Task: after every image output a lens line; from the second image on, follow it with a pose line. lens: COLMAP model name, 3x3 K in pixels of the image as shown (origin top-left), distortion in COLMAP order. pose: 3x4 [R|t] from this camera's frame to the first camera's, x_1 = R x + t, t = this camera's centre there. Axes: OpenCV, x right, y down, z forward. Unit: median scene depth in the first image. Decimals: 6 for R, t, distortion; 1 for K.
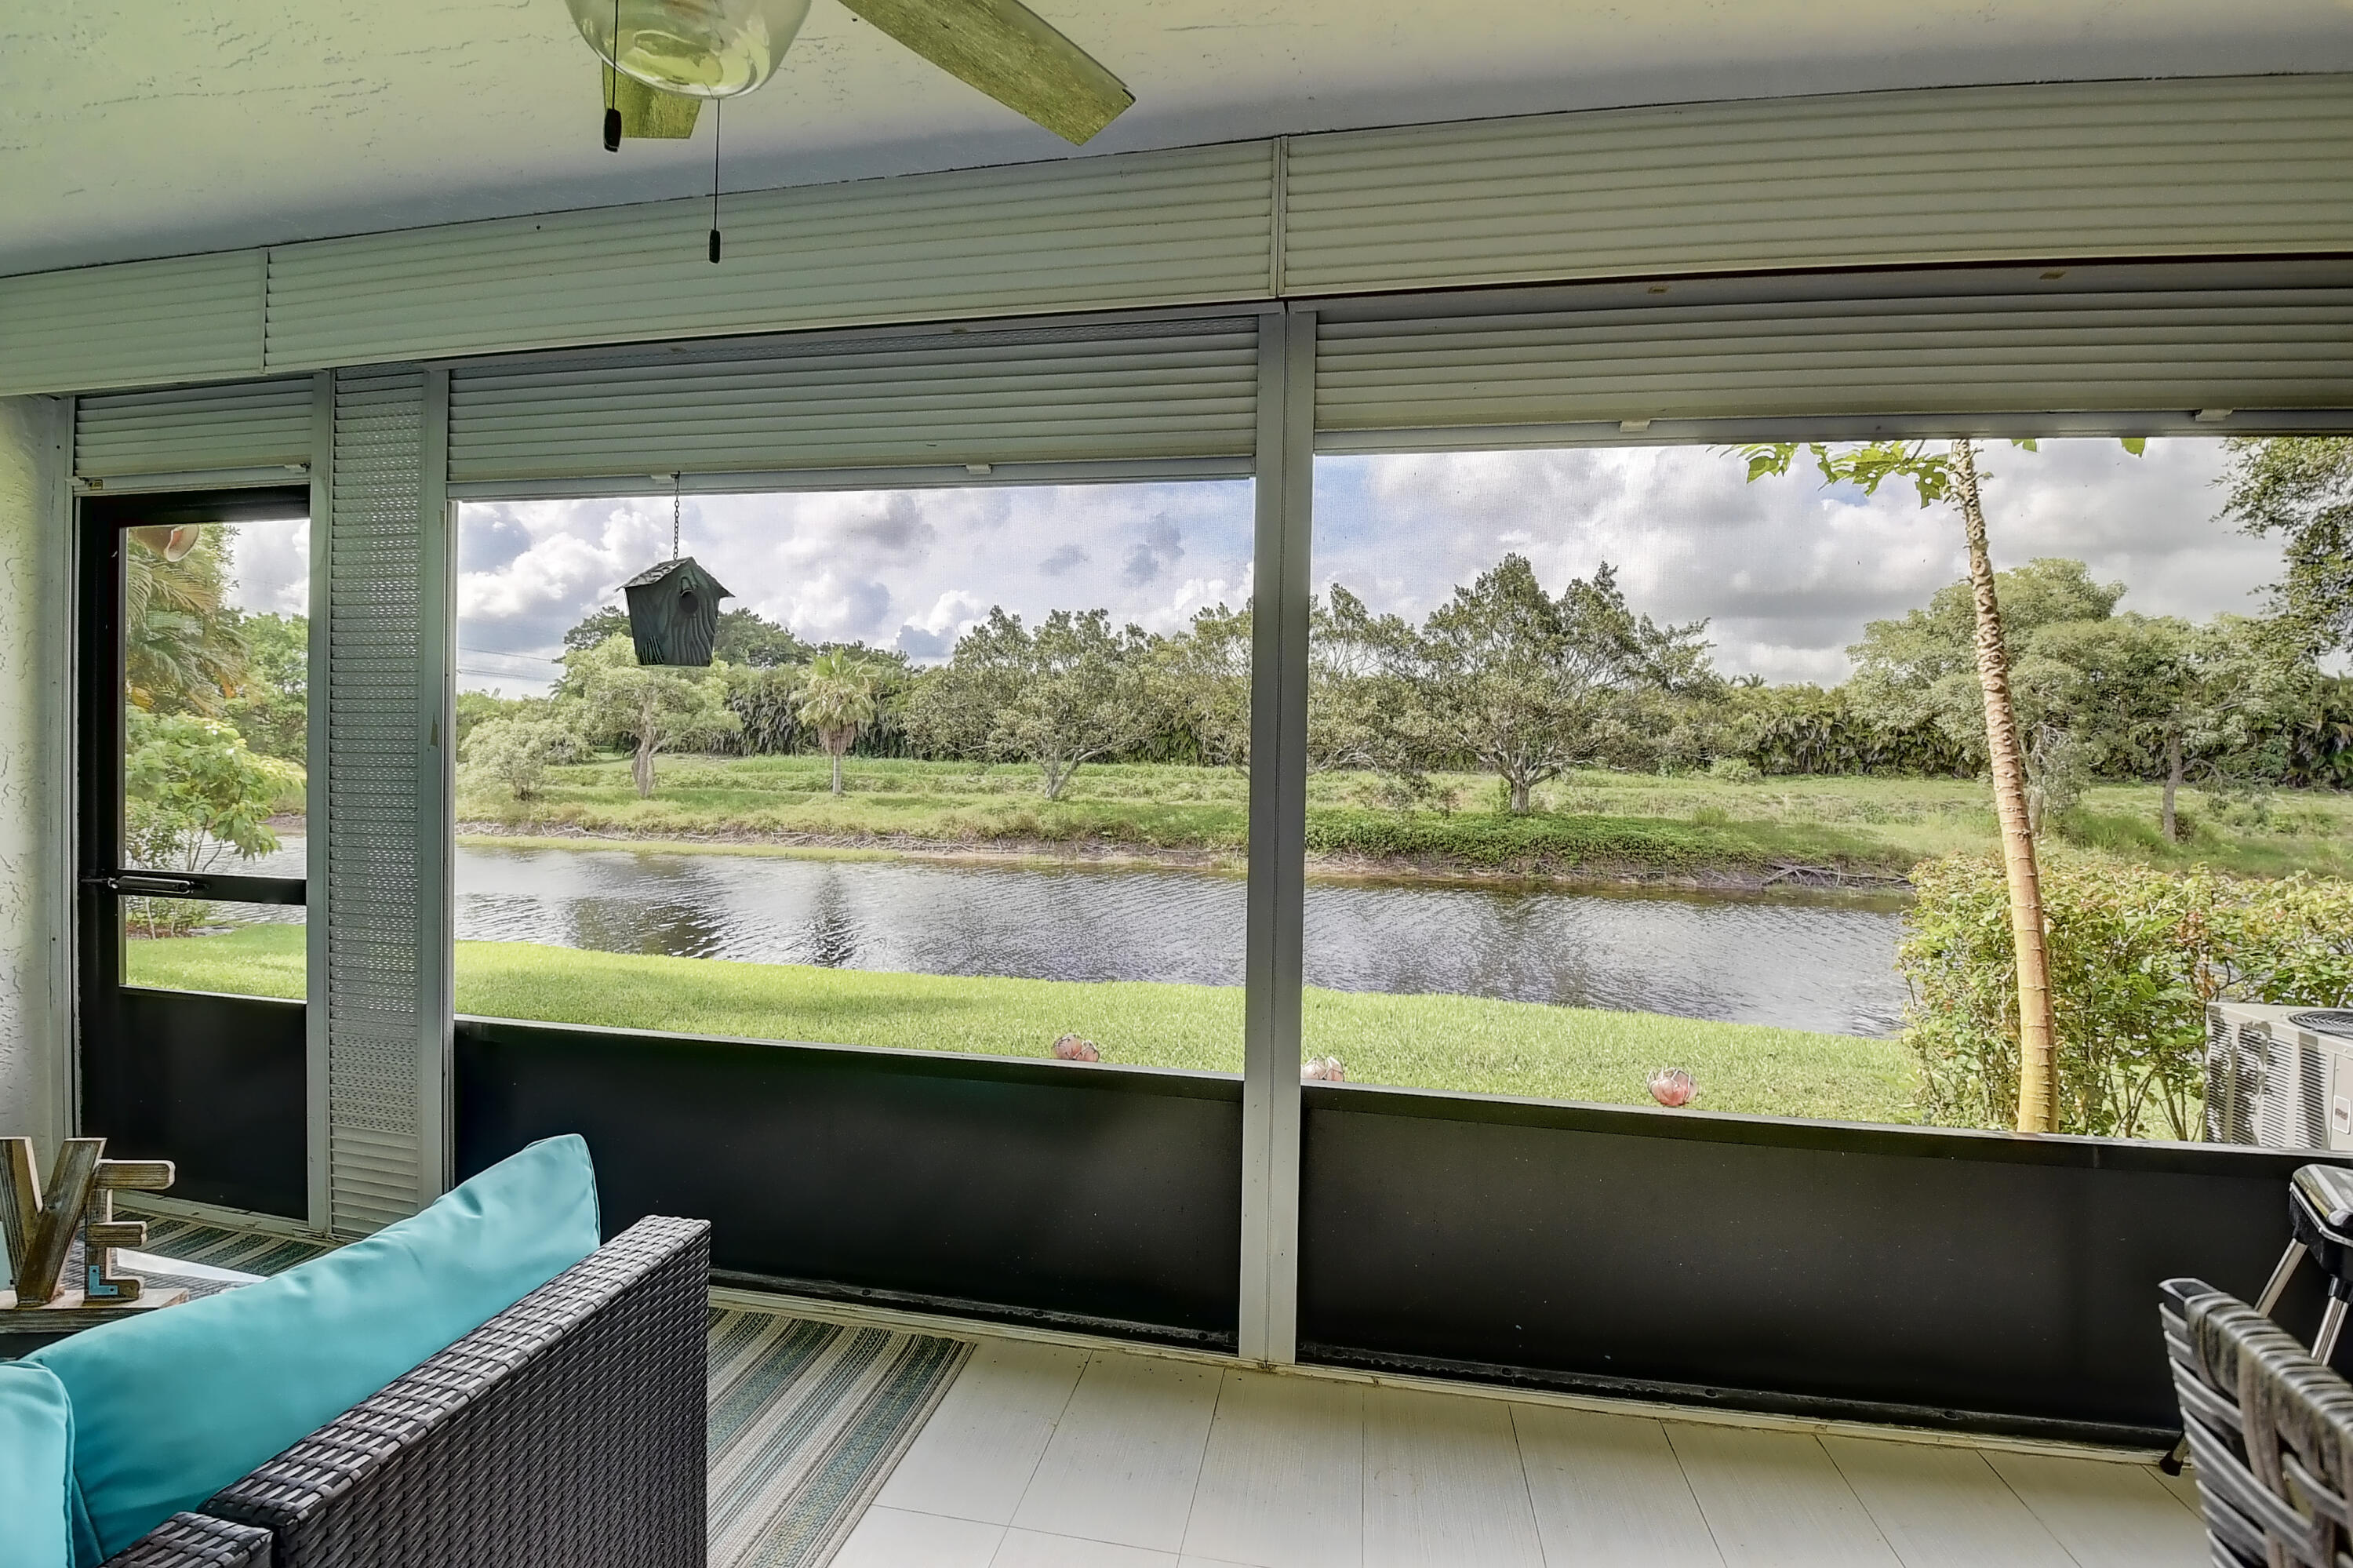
lens RADIAL K [[1029.5, 0, 1159.6], [0, 1029.5, 762.1], [0, 0, 1]] dist [-0.014965, -0.009393]
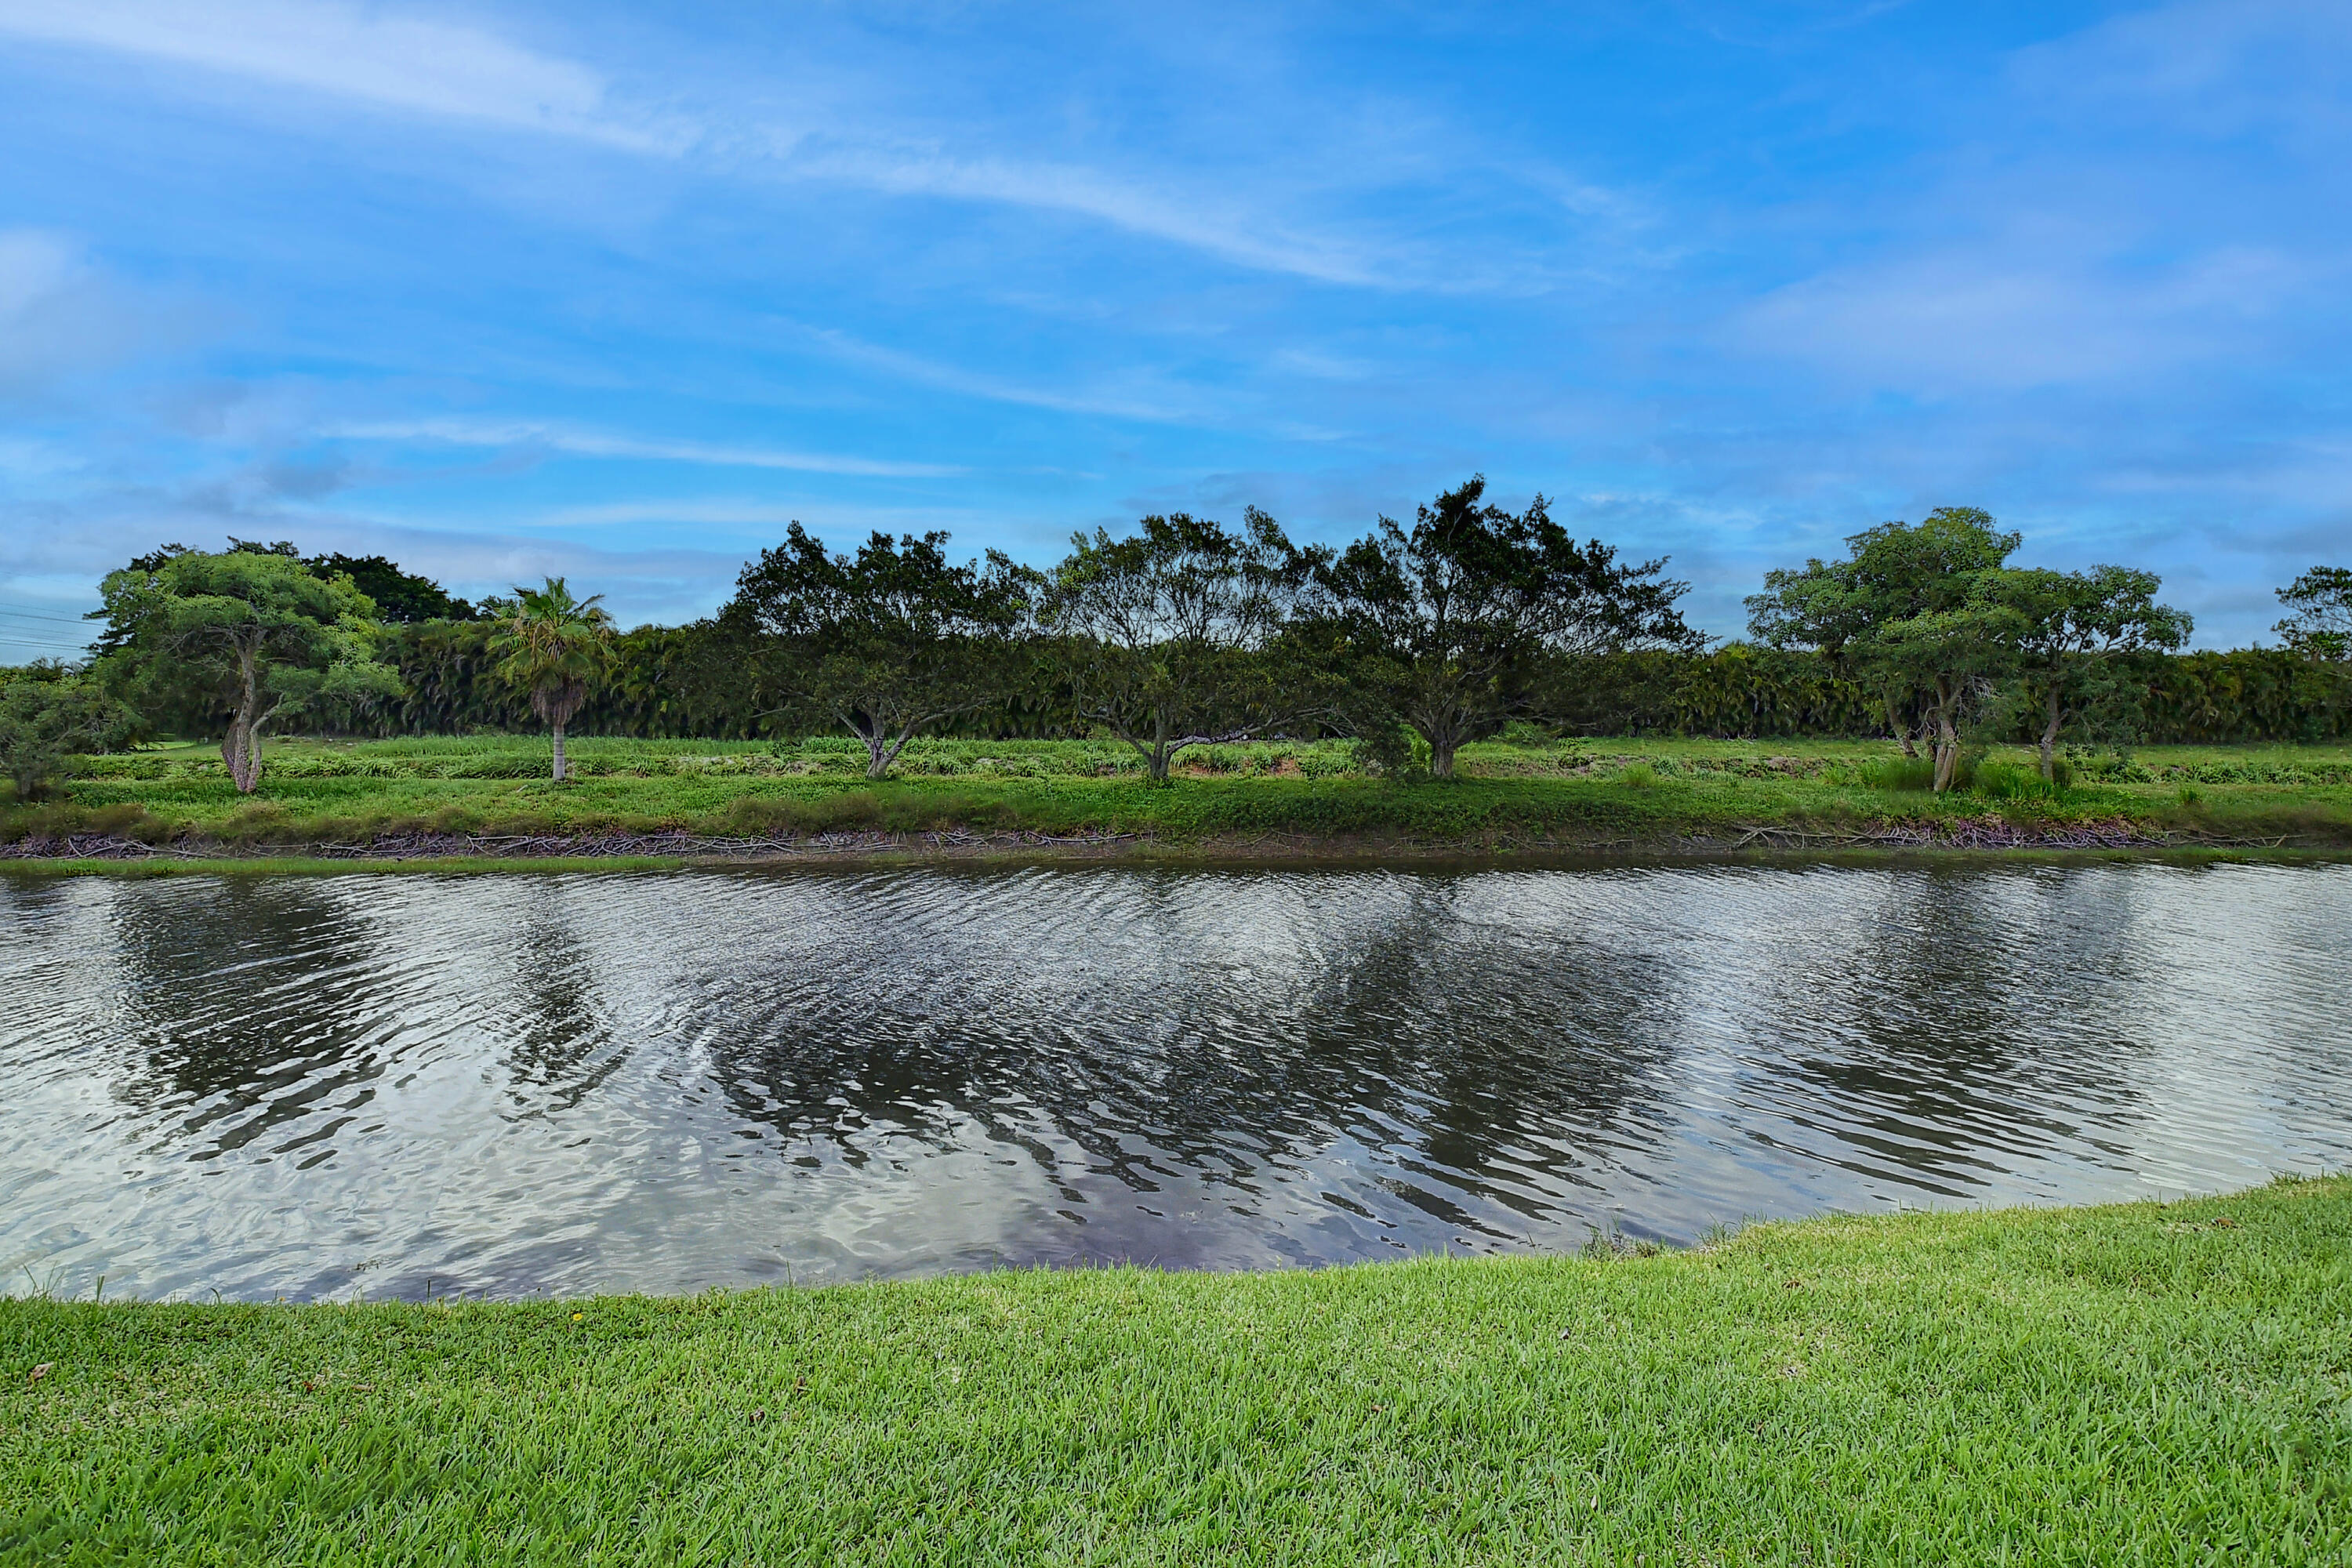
lens RADIAL K [[1029.0, 0, 1164.6], [0, 1029.0, 785.4], [0, 0, 1]] dist [-0.014965, -0.009393]
pose [[0.958659, -0.029186, 0.283058, -0.117915], [0.016418, 0.998742, 0.047374, 0.008361], [-0.284084, -0.040768, 0.957932, 0.201375]]
